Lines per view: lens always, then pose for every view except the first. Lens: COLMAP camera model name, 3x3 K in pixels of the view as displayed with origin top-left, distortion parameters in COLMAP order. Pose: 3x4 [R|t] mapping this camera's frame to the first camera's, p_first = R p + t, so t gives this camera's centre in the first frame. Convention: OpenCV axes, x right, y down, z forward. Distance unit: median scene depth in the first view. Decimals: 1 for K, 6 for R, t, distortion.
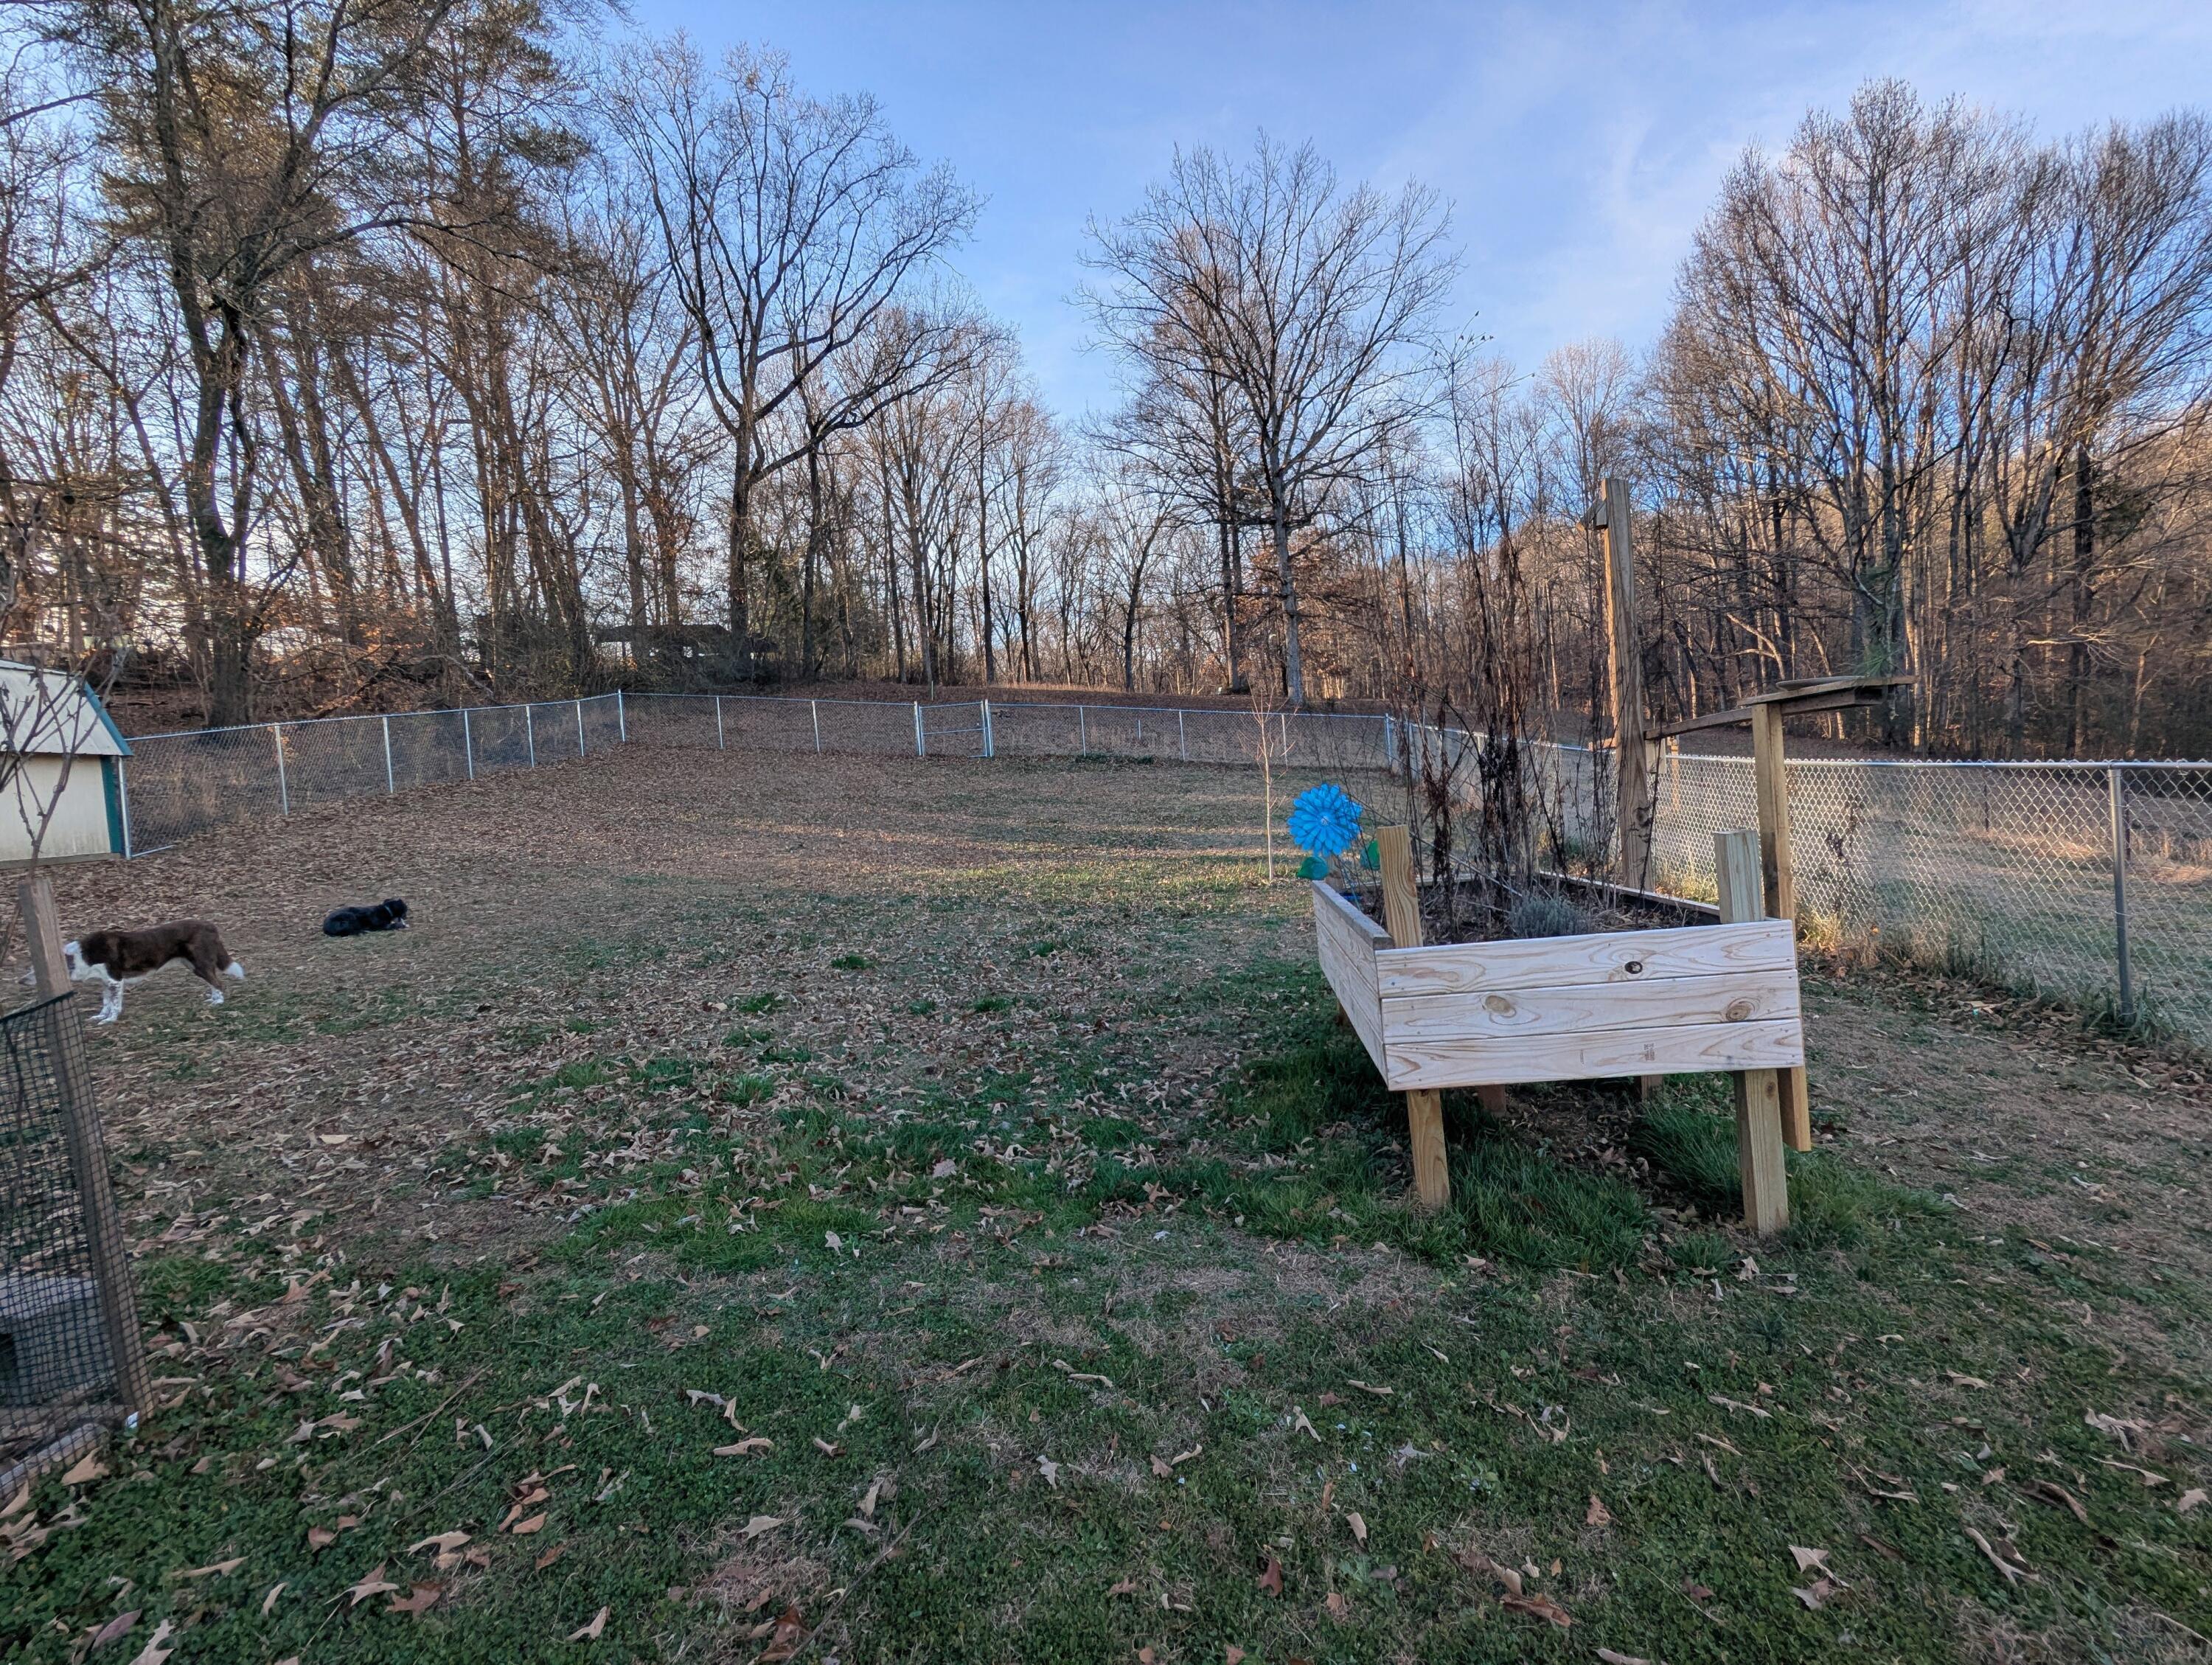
lens RADIAL K [[1046.4, 0, 1111.7], [0, 1046.4, 844.4], [0, 0, 1]] dist [0.001183, -0.000446]
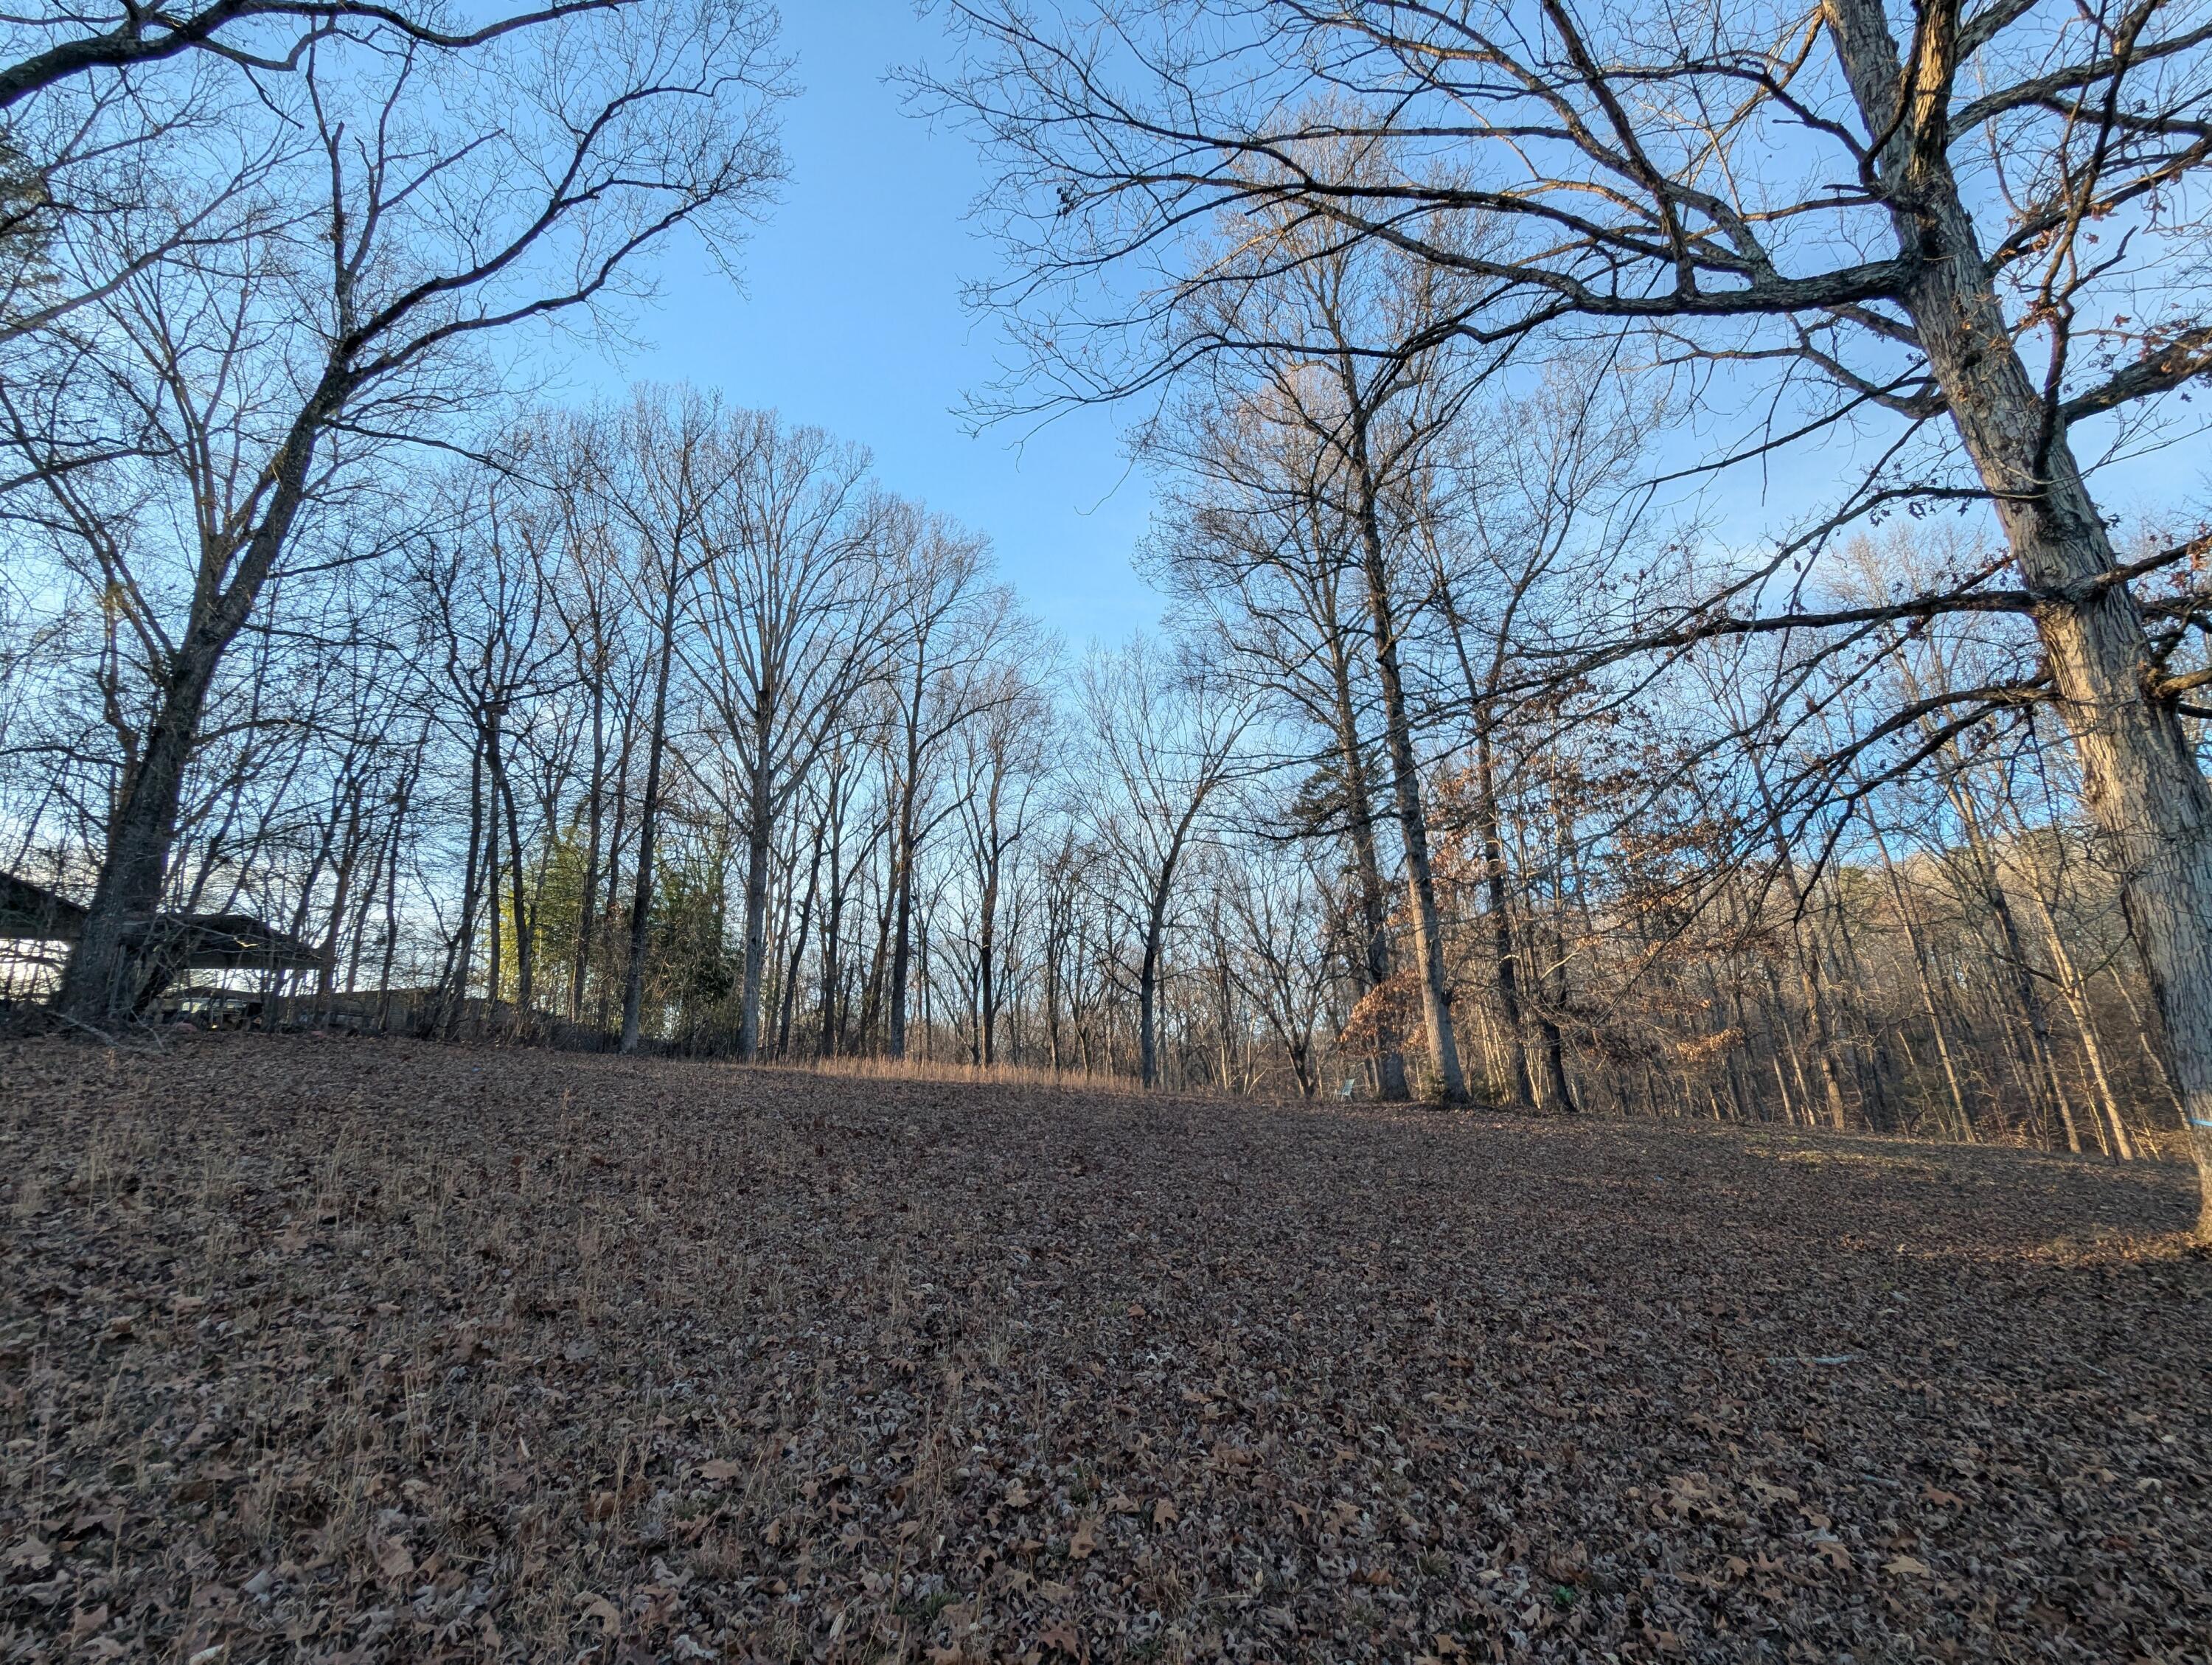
lens RADIAL K [[1046.4, 0, 1111.7], [0, 1046.4, 844.4], [0, 0, 1]] dist [0.001183, -0.000446]
pose [[0.999886, -0.015028, -0.001635, -0.005623], [0.013425, 0.932453, -0.361042, -0.047866], [0.006951, 0.360979, 0.932548, 0.378823]]
